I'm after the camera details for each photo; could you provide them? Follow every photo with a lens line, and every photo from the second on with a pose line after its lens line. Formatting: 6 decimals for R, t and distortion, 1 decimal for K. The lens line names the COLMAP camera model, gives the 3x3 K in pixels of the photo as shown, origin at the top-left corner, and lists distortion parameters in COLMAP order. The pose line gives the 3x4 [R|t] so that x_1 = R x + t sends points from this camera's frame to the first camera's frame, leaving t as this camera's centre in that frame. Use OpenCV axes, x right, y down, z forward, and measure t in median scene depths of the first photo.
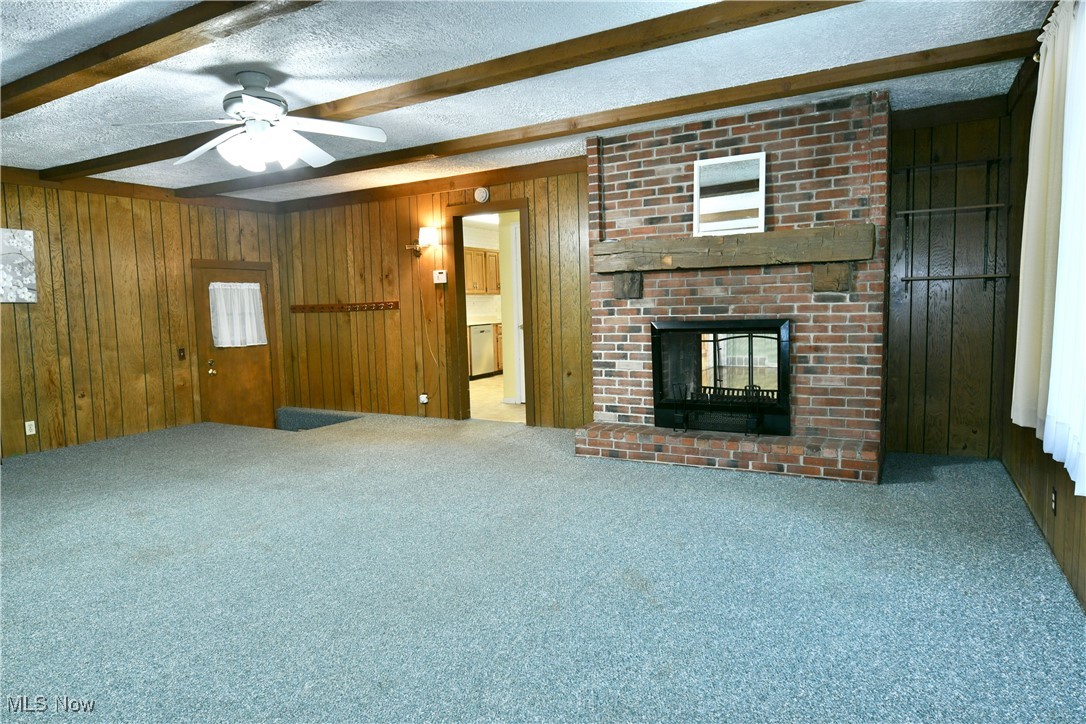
lens RADIAL K [[657.2, 0, 528.3], [0, 657.2, 353.9], [0, 0, 1]] dist [-0.011543, -0.005528]
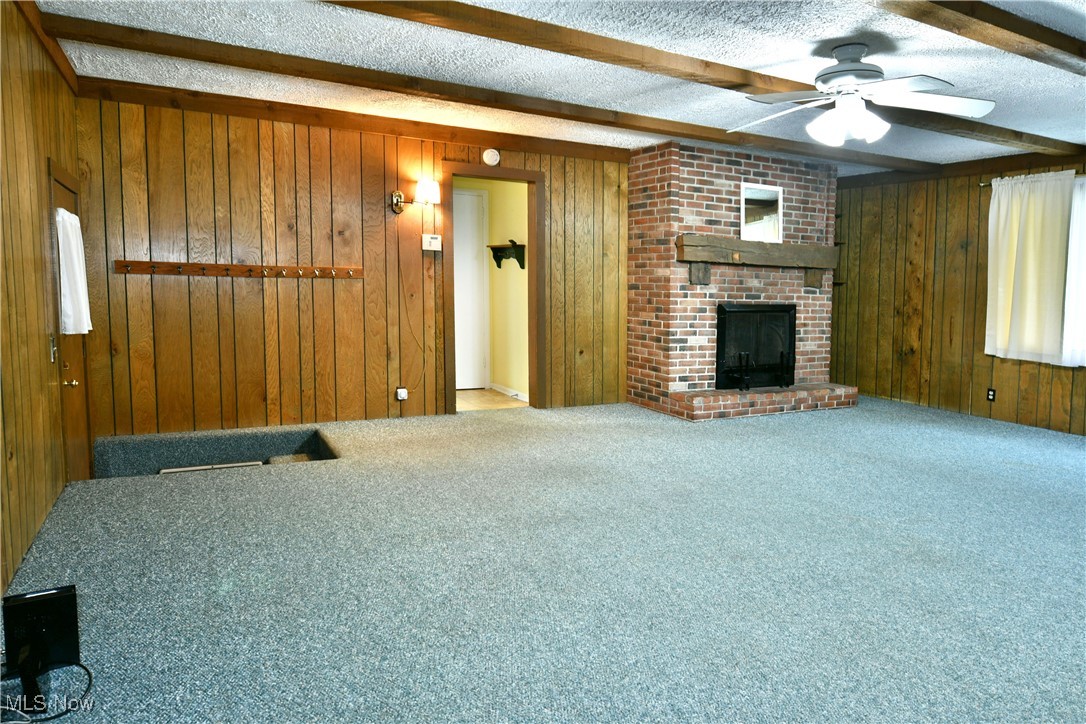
lens RADIAL K [[657.2, 0, 539.1], [0, 657.2, 315.4], [0, 0, 1]] dist [-0.011543, -0.005528]
pose [[0.552481, 0.004453, 0.833514, -1.119374], [0.019522, 0.999642, -0.018281, -0.013538], [-0.833297, 0.026371, 0.552196, 0.658073]]
